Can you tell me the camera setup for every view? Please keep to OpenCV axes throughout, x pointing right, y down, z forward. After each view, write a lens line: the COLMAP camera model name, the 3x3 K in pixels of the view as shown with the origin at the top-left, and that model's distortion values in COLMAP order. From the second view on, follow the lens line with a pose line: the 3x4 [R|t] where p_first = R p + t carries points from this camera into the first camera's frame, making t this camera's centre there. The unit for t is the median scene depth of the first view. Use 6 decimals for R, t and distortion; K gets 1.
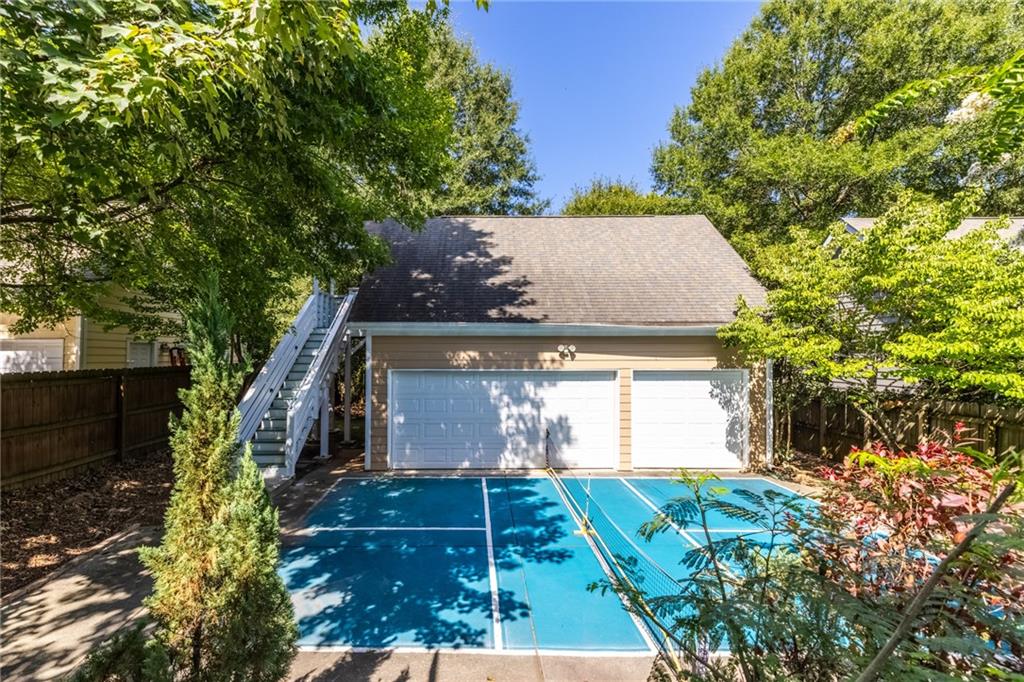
lens RADIAL K [[466.7, 0, 505.7], [0, 466.7, 348.2], [0, 0, 1]] dist [0.016013, -0.000140]
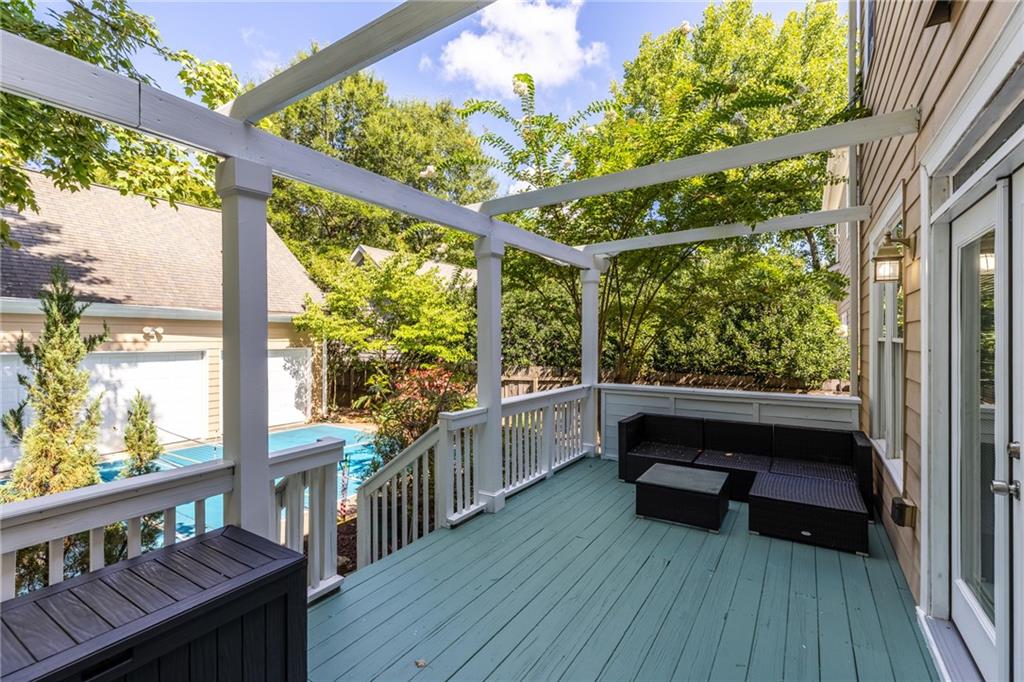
lens RADIAL K [[466.7, 0, 509.9], [0, 466.7, 342.1], [0, 0, 1]] dist [0.016013, -0.000140]
pose [[0.547401, -0.001464, 0.836869, -0.318024], [-0.011927, 0.999883, 0.009551, 0.008508], [-0.836786, -0.015210, 0.547319, -0.243352]]
